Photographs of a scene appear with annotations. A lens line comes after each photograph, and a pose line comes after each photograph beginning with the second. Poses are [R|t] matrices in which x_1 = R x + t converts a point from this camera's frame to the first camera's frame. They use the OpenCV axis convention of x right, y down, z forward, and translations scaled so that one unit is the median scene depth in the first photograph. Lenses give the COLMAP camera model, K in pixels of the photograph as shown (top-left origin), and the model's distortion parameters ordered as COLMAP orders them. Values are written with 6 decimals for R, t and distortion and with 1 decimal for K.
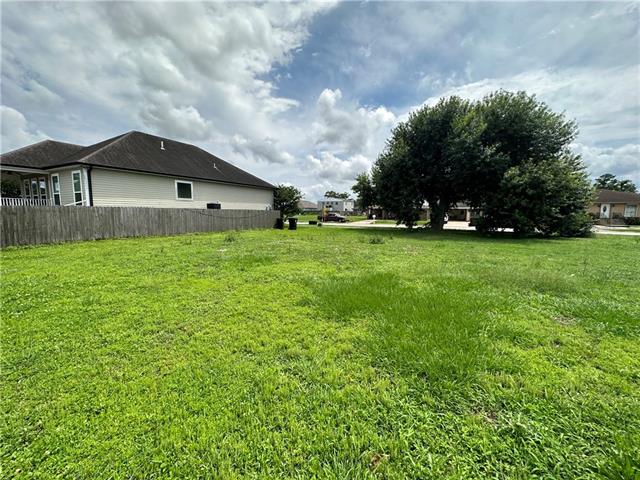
lens RADIAL K [[256.5, 0, 322.1], [0, 256.5, 240.1], [0, 0, 1]] dist [0.002149, 0.000110]
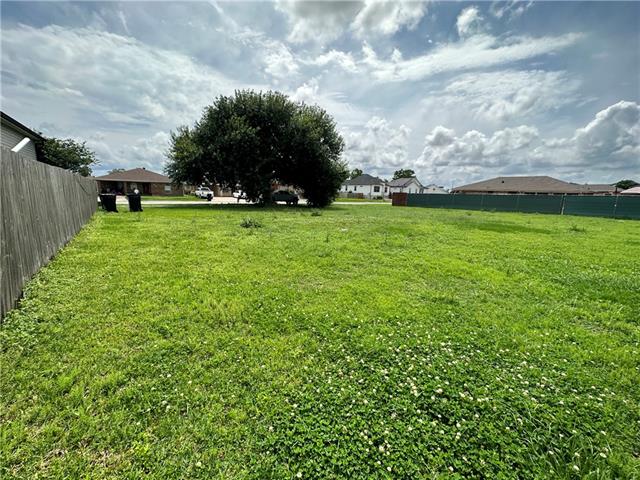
lens RADIAL K [[256.5, 0, 322.1], [0, 256.5, 240.1], [0, 0, 1]] dist [0.002149, 0.000110]
pose [[0.441068, -0.158441, 0.883377, -0.422671], [0.071482, 0.987368, 0.141402, -0.022777], [-0.894622, 0.000778, 0.446823, 0.216208]]
